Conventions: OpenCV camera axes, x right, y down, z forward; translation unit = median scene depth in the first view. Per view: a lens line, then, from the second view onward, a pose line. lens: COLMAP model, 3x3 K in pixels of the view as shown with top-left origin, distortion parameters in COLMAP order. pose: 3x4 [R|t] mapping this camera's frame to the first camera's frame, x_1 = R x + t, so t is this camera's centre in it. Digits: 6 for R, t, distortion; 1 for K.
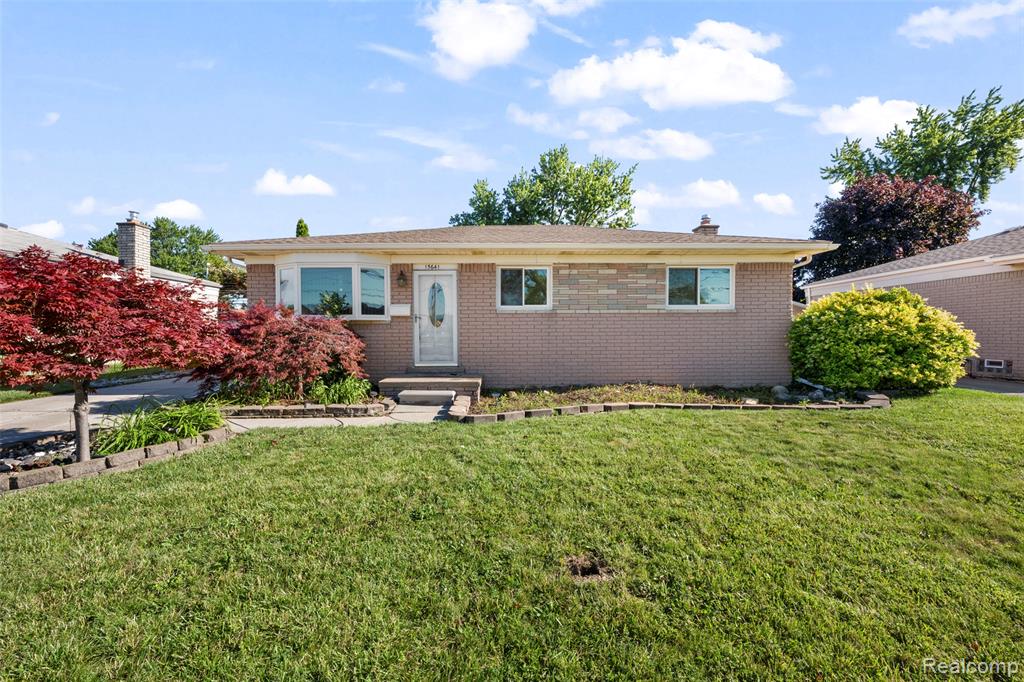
lens RADIAL K [[425.1, 0, 513.0], [0, 425.1, 317.9], [0, 0, 1]] dist [0.002650, 0.000274]
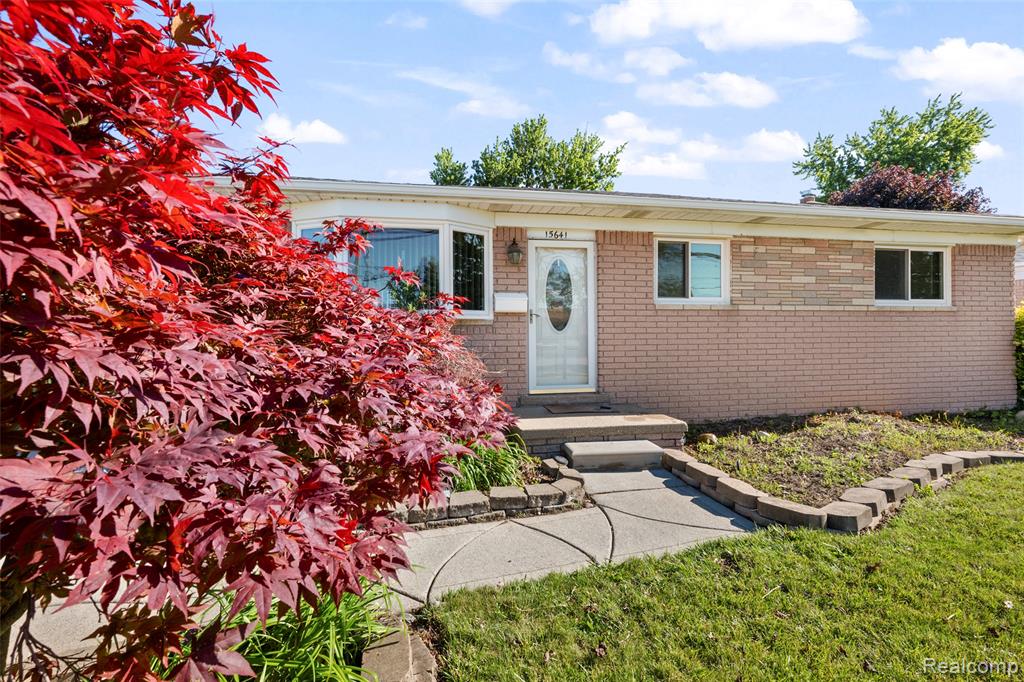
lens RADIAL K [[433.3, 0, 489.9], [0, 433.3, 321.4], [0, 0, 1]] dist [-0.001813, -0.000668]
pose [[0.984281, 0.002170, 0.176597, -0.215335], [-0.005789, 0.999784, 0.019982, -0.002178], [-0.176516, -0.020691, 0.984080, 0.208046]]
